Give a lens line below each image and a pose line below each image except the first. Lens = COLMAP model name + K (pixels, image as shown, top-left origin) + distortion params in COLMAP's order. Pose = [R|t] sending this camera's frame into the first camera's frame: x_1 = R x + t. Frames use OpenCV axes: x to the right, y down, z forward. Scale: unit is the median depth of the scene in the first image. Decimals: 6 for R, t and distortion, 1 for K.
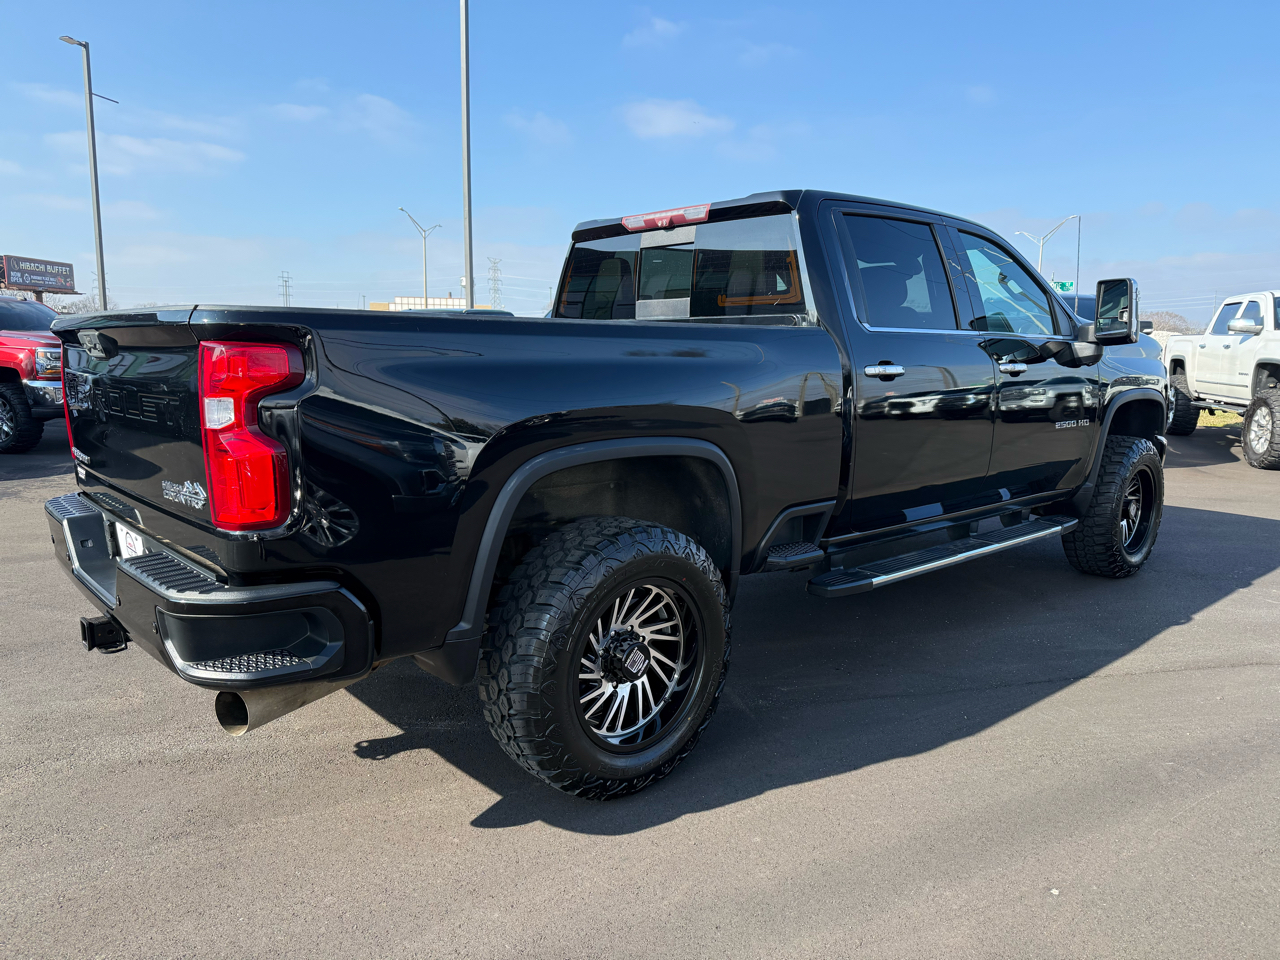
lens RADIAL K [[900.4, 0, 634.9], [0, 900.4, 472.1], [0, 0, 1]] dist [0.067413, -0.092125]
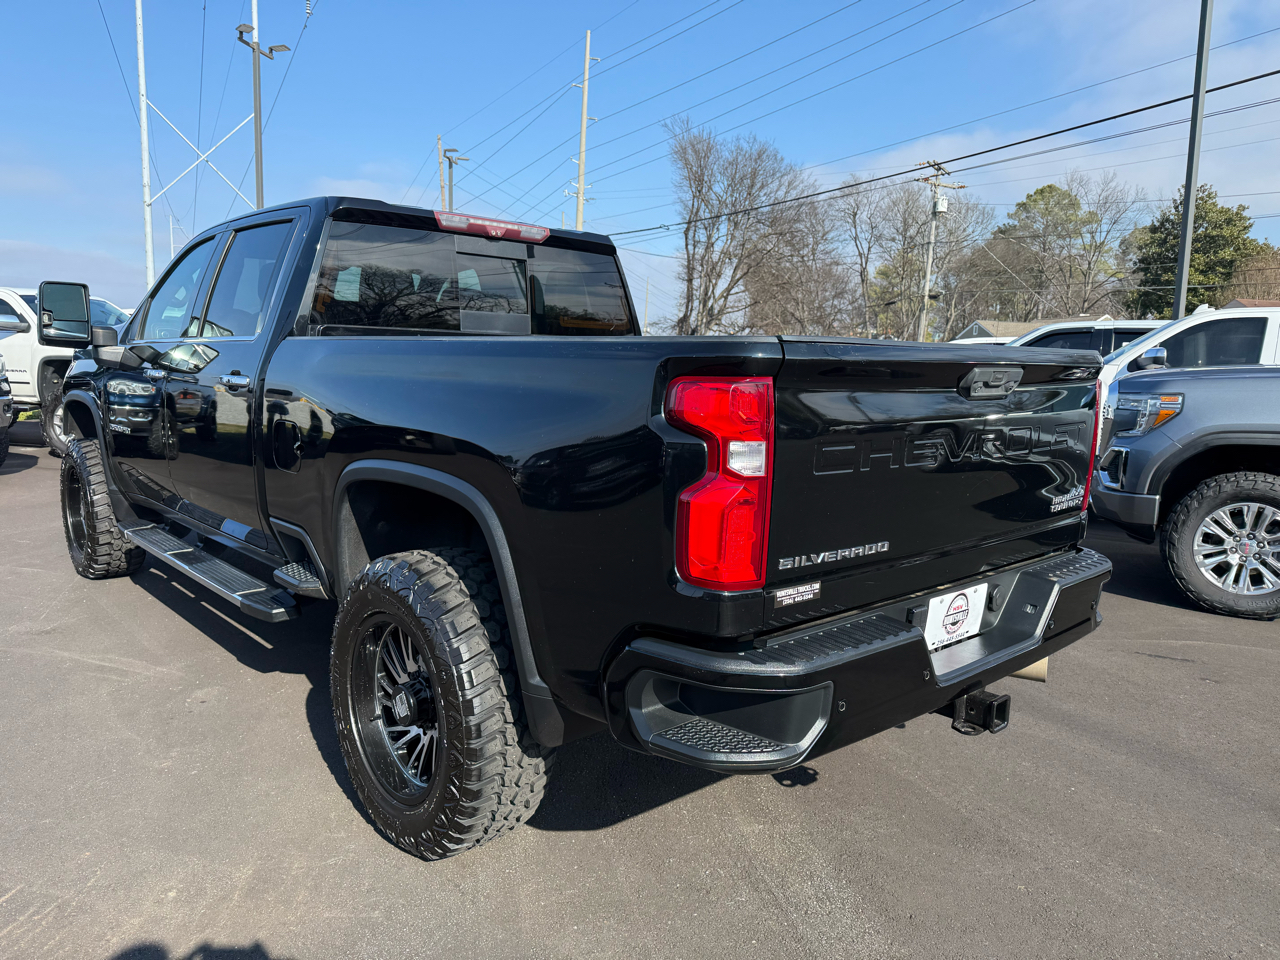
lens RADIAL K [[913.0, 0, 640.0], [0, 913.0, 480.0], [0, 0, 1]] dist [0.047464, -0.072532]
pose [[-0.009978, -0.136472, 0.990594, -0.970563], [0.114497, 0.983972, 0.136713, -0.136085], [-0.993373, 0.114784, 0.005808, 0.883274]]
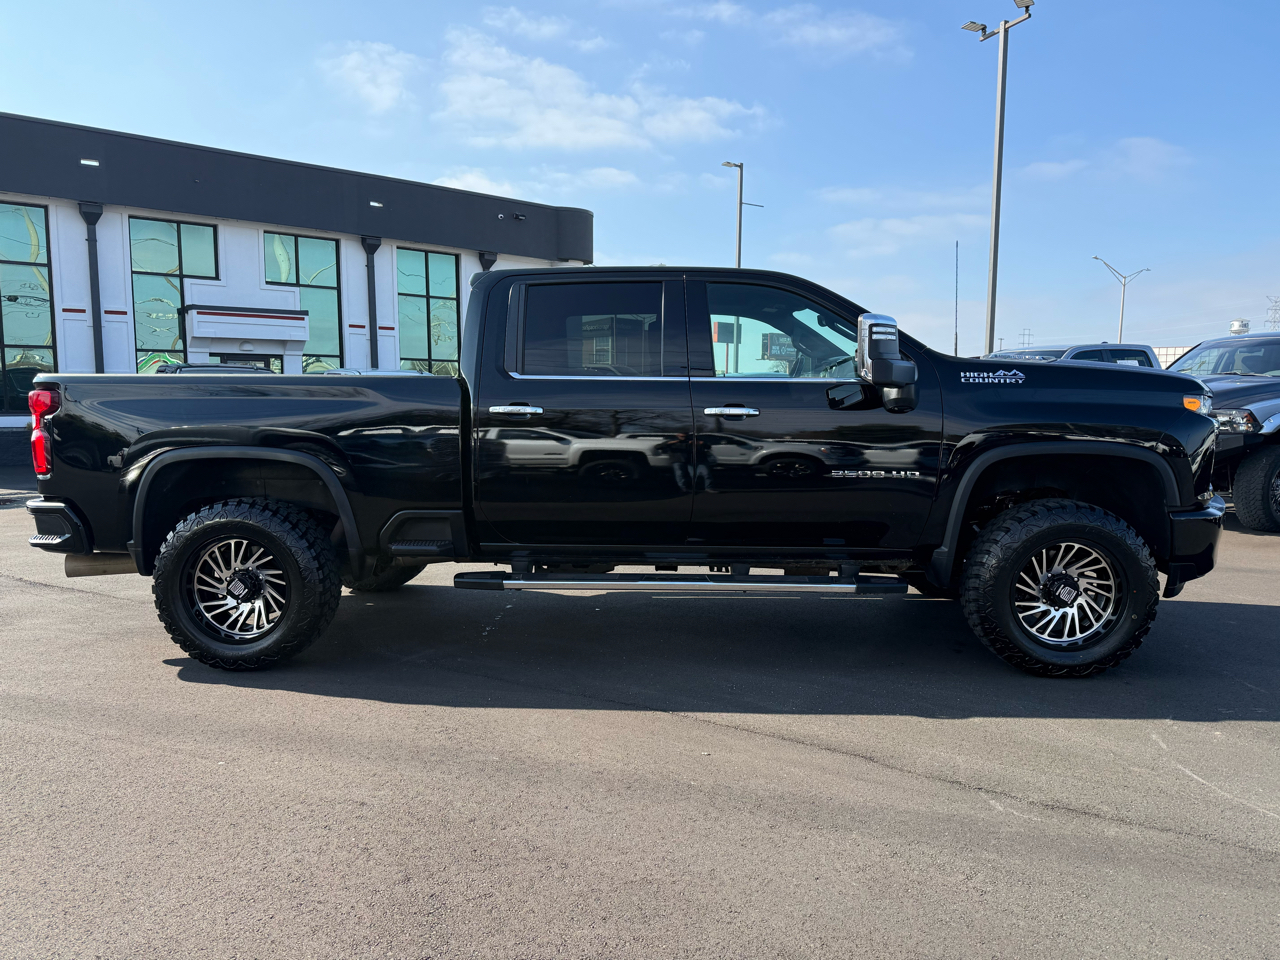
lens RADIAL K [[889.7, 0, 642.4], [0, 889.7, 477.2], [0, 0, 1]] dist [0.131418, -0.198204]
pose [[0.708457, 0.052746, -0.703780, 1.127431], [-0.092184, 0.995576, -0.018181, -0.013460], [0.699708, 0.077757, 0.710185, 0.246586]]
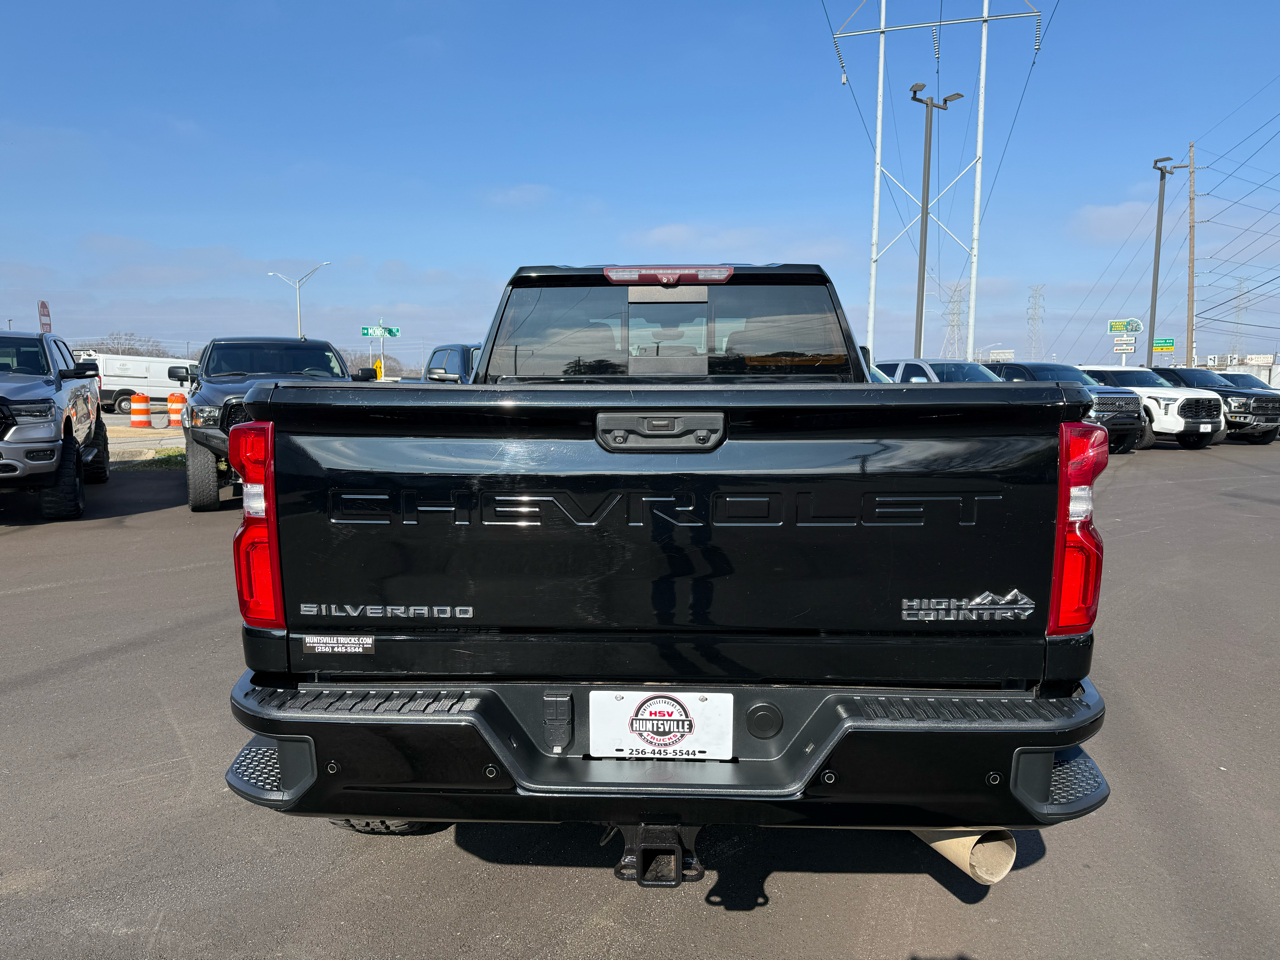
lens RADIAL K [[889.7, 0, 642.4], [0, 889.7, 477.2], [0, 0, 1]] dist [0.131418, -0.198204]
pose [[0.690260, -0.078574, 0.719283, -0.716423], [0.103460, 0.994590, 0.009363, -0.073824], [-0.716127, 0.067954, 0.694654, 0.359654]]
